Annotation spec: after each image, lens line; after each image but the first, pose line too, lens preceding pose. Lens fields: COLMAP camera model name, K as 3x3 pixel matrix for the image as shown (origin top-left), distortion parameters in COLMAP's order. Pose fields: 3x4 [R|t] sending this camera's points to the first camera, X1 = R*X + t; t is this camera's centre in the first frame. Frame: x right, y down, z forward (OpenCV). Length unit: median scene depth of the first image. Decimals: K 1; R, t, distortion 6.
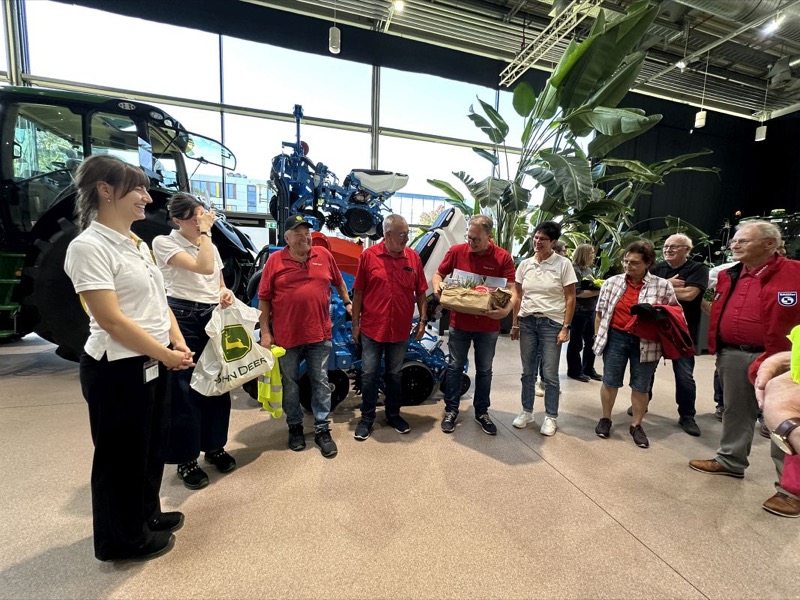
lens RADIAL K [[315.3, 0, 400.0], [0, 315.3, 300.0], [0, 0, 1]] dist [0.000626, 0.000317]
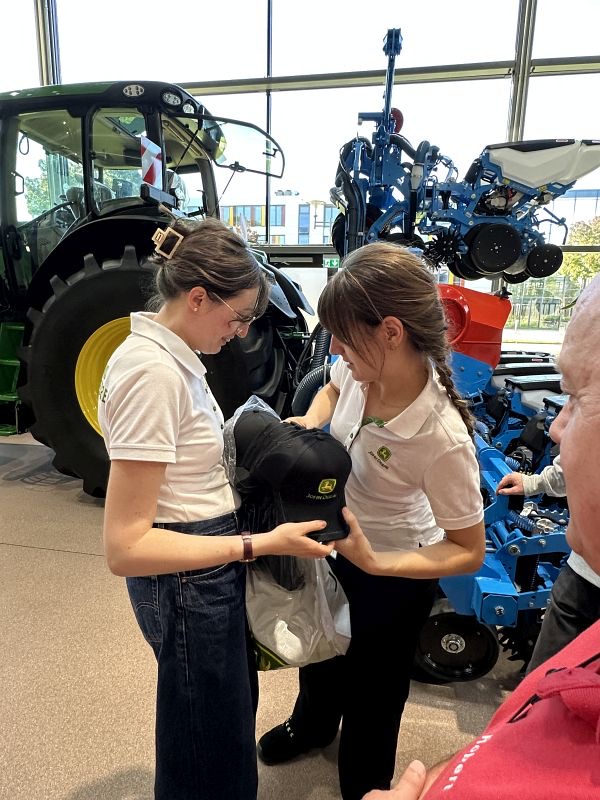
lens RADIAL K [[462.7, 0, 300.0], [0, 462.7, 400.0], [0, 0, 1]] dist [-0.001167, 0.000709]
pose [[0.905790, 0.068913, -0.418086, -0.083330], [-0.038254, 0.995956, 0.081286, -0.053076], [0.421997, -0.057635, 0.904763, 0.169033]]
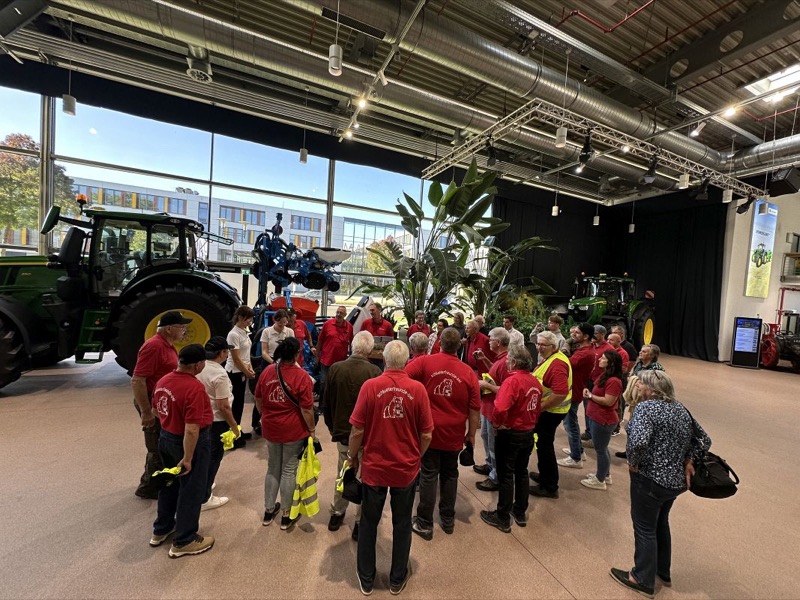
lens RADIAL K [[315.3, 0, 400.0], [0, 315.3, 300.0], [0, 0, 1]] dist [0.000626, 0.000317]
pose [[0.988281, 0.027938, 0.150069, 0.038478], [-0.018635, 0.997837, -0.063047, -0.080936], [-0.151506, 0.059512, 0.986663, -0.515094]]
